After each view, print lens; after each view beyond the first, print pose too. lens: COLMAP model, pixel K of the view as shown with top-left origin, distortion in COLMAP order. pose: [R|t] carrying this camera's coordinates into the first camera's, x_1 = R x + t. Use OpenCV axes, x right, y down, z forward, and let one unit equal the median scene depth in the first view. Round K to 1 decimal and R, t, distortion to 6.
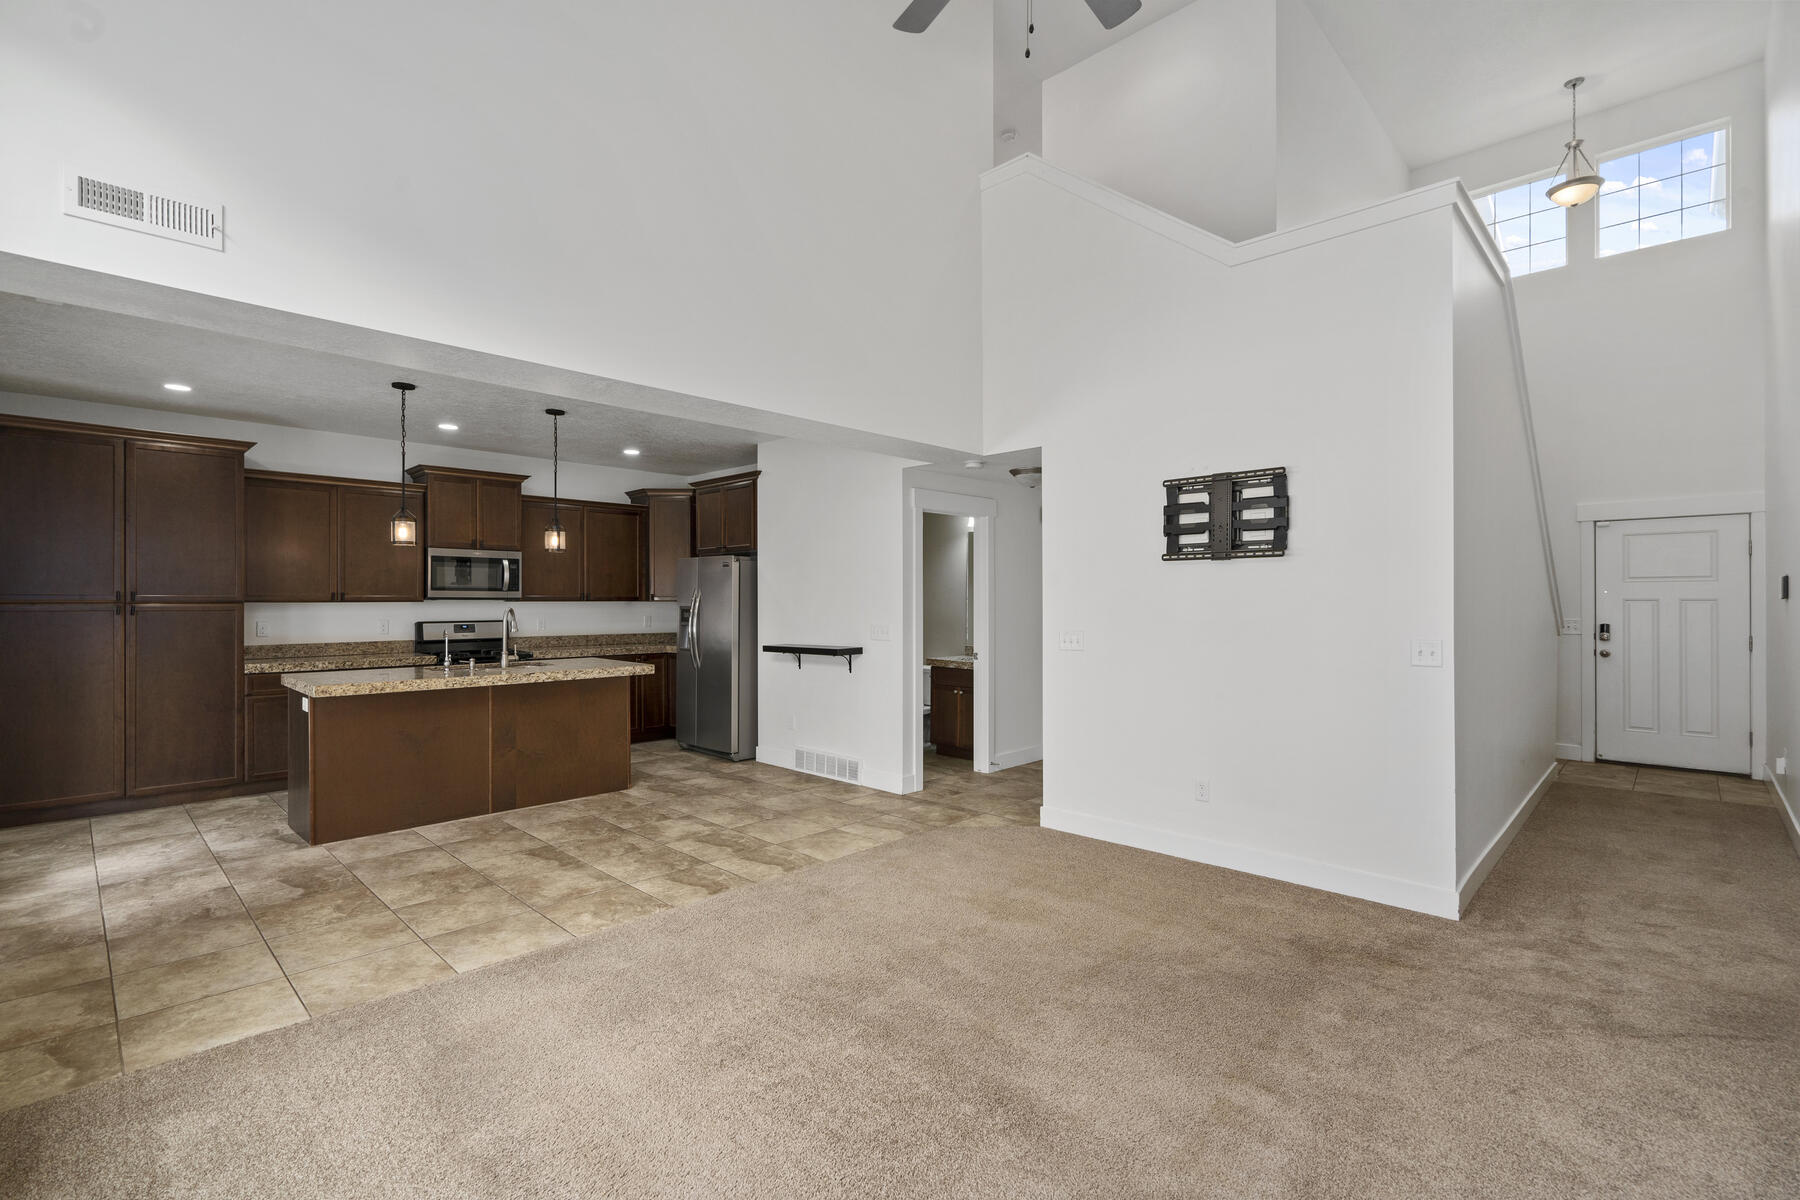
lens RADIAL K [[813.3, 0, 893.1], [0, 813.3, 599.7], [0, 0, 1]] dist [-0.000375, 0.000617]
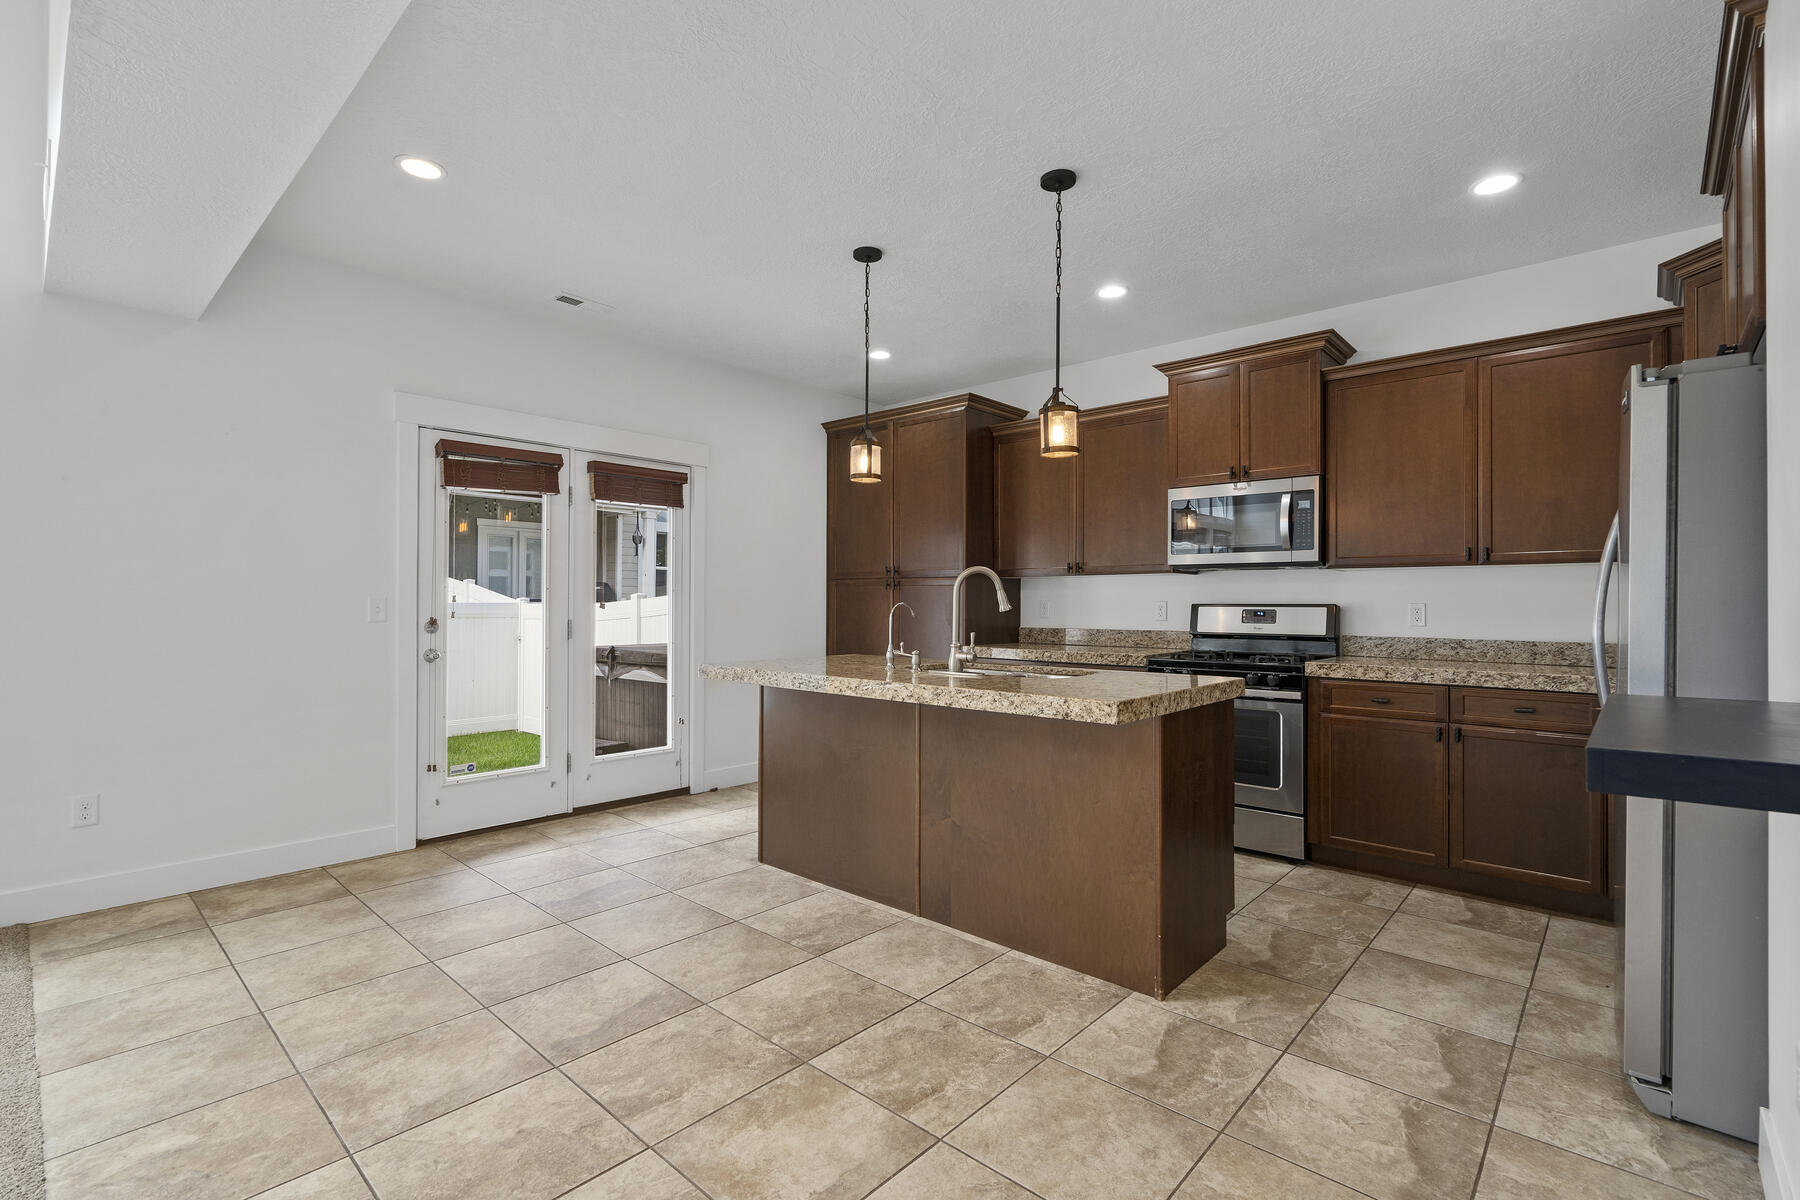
lens RADIAL K [[811.3, 0, 897.1], [0, 811.3, 600.0], [0, 0, 1]] dist [-0.002402, 0.000686]
pose [[0.033847, -0.005365, -0.999413, 0.093021], [-0.004279, 0.999976, -0.005513, 0.037525], [0.999418, 0.004463, 0.033823, 0.959565]]
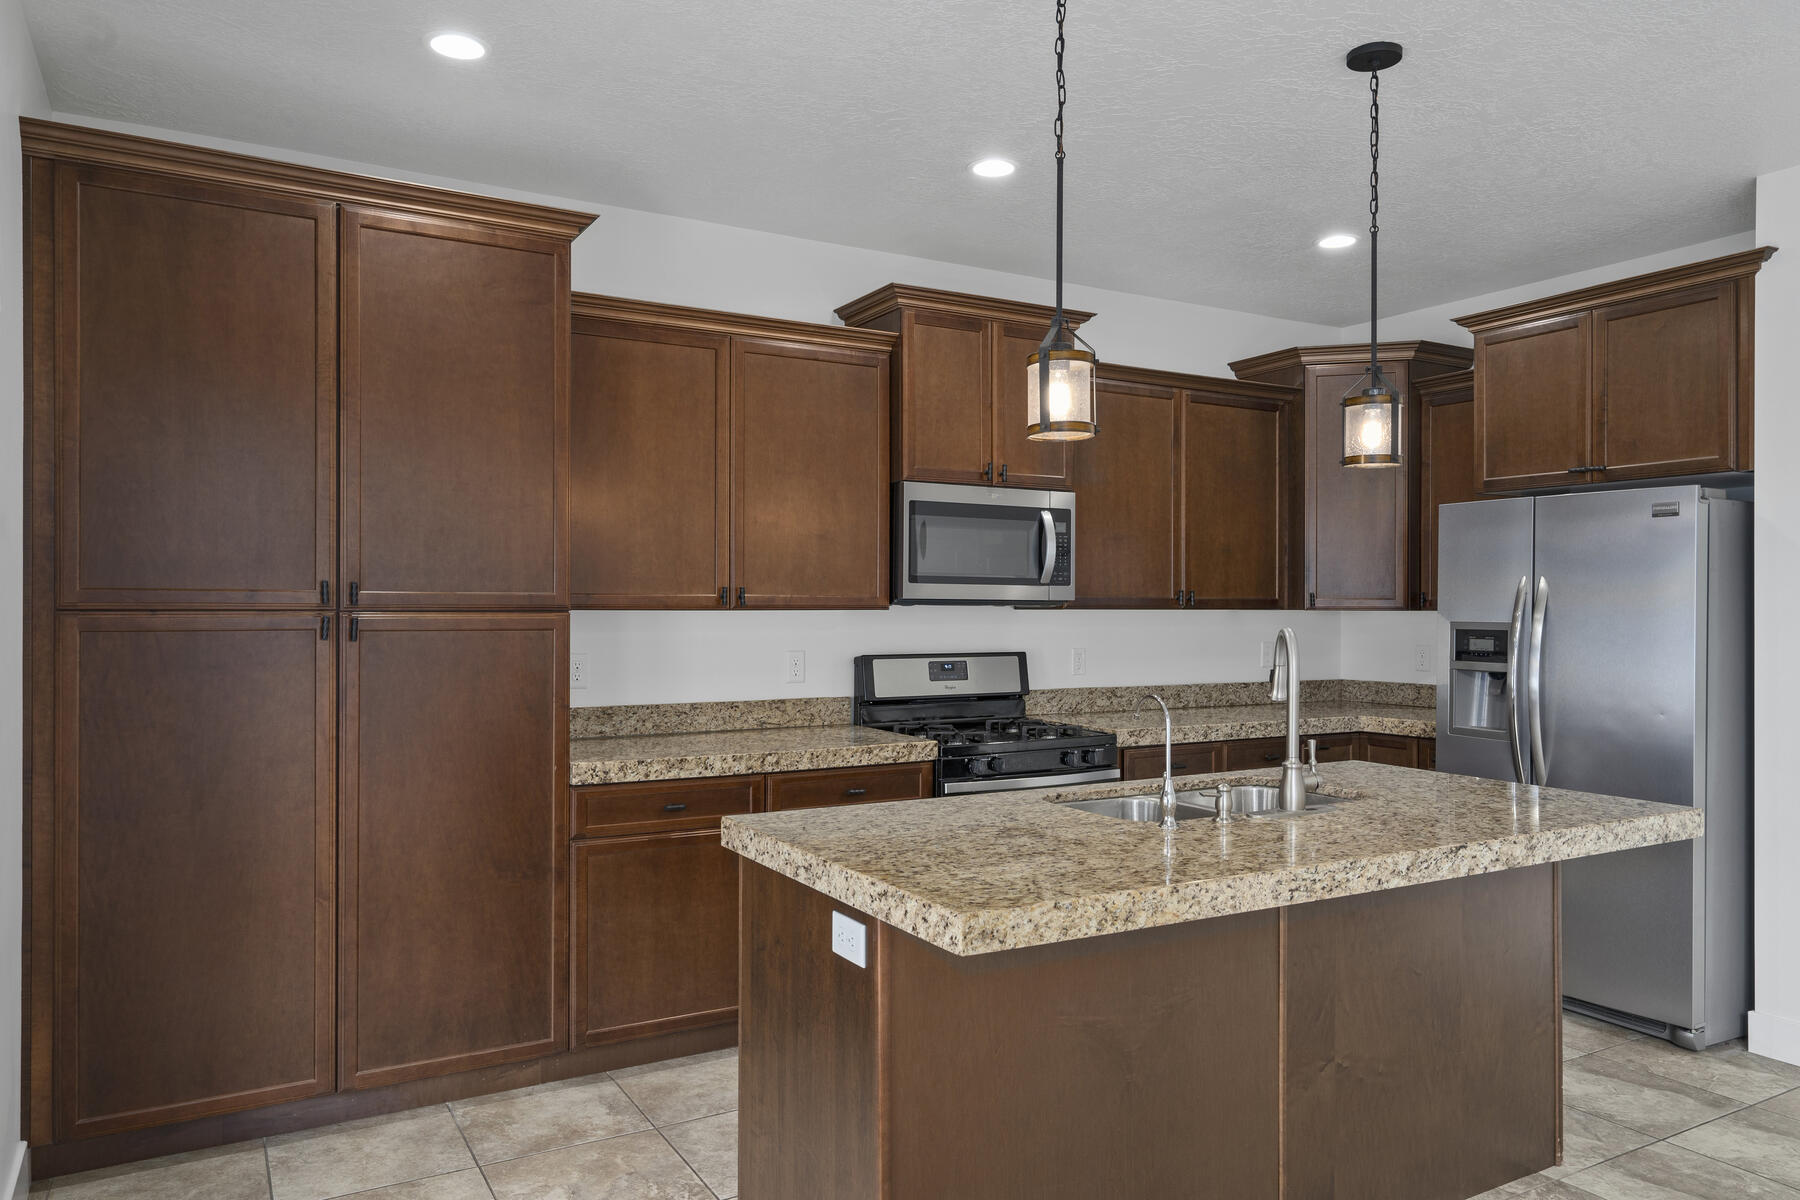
lens RADIAL K [[1223.0, 0, 891.8], [0, 1223.0, 608.2], [0, 0, 1]] dist [0.005645, 0.002891]
pose [[0.961689, 0.002721, -0.274130, -0.508731], [-0.002463, 0.999996, 0.001285, 0.001467], [0.274132, -0.000561, 0.961692, 0.486826]]
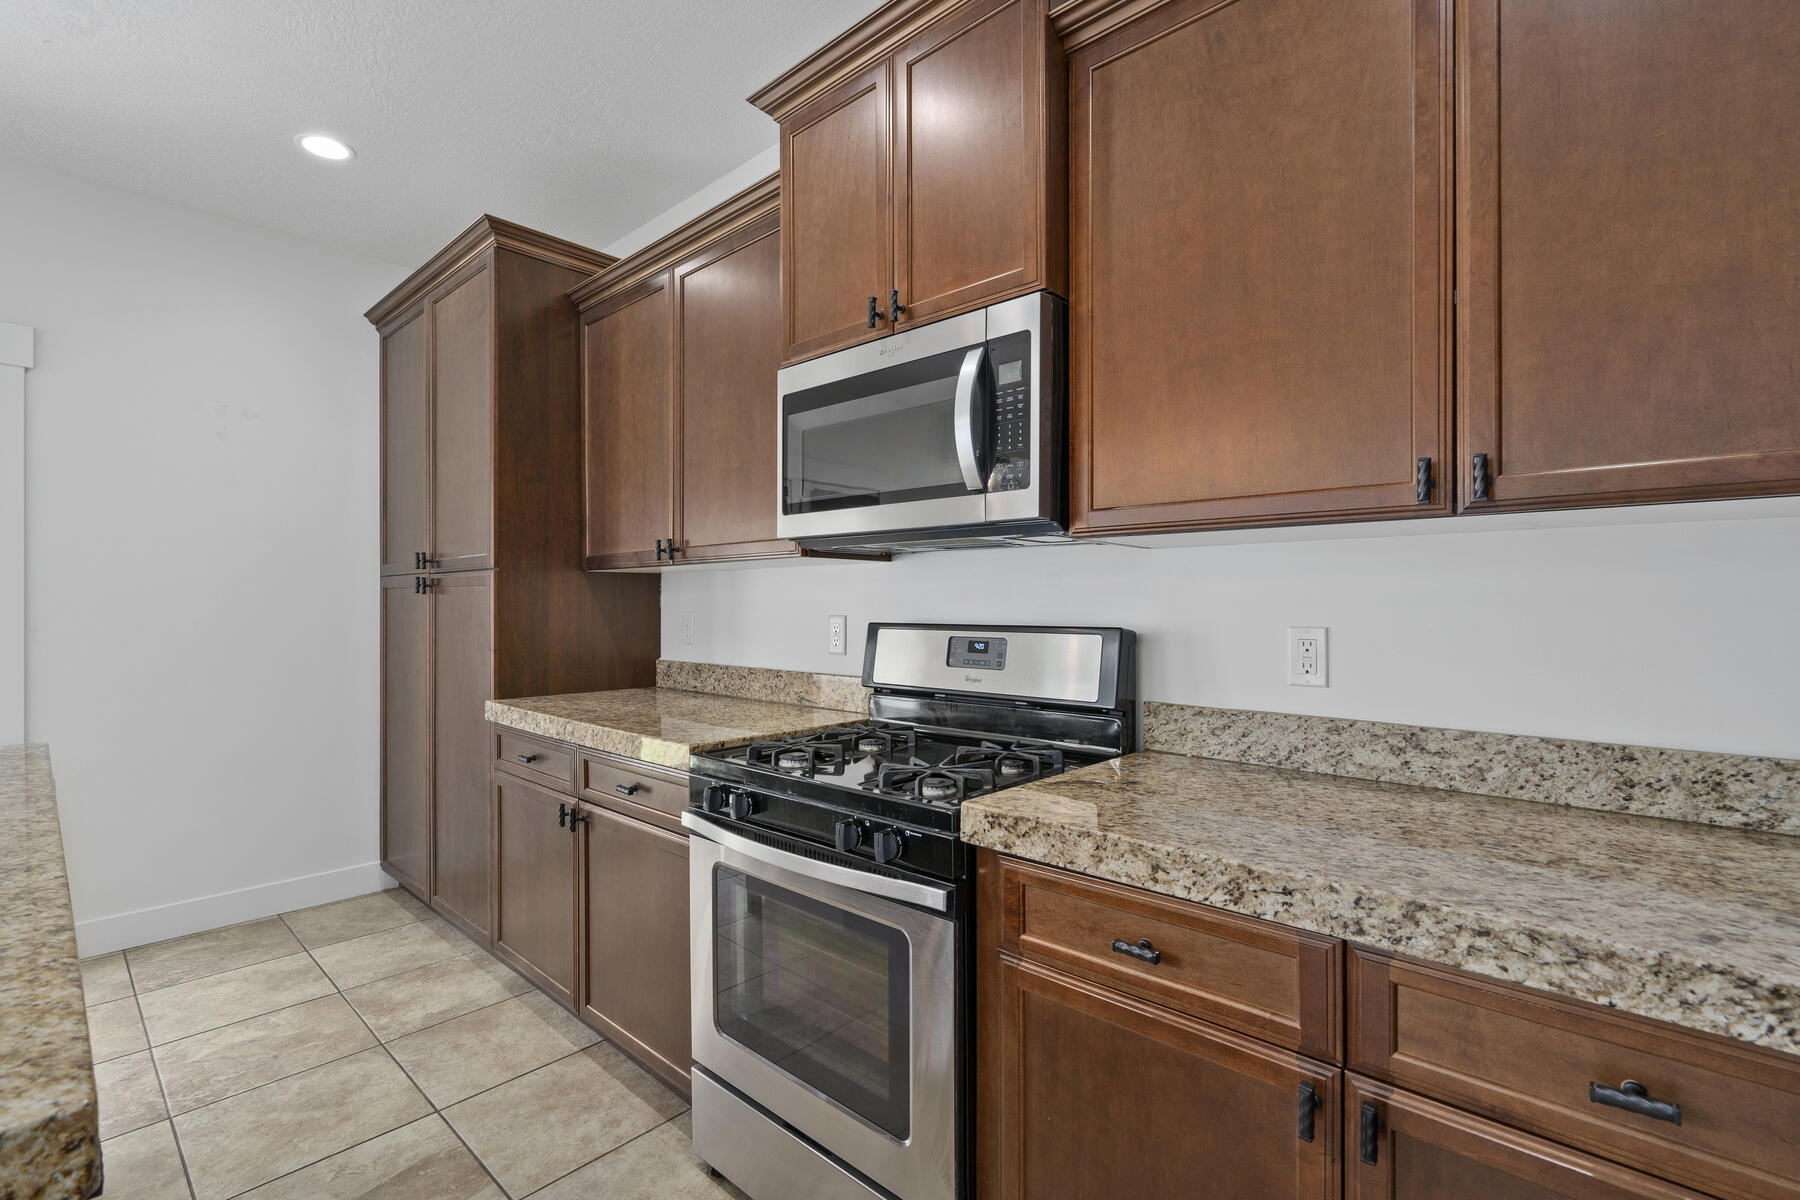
lens RADIAL K [[812.5, 0, 895.2], [0, 812.5, 606.2], [0, 0, 1]] dist [-0.001643, -0.000090]
pose [[0.024473, 0.002254, -0.999698, -0.347239], [0.000195, 0.999997, 0.002259, 0.026182], [0.999700, -0.000250, 0.024472, 1.306991]]
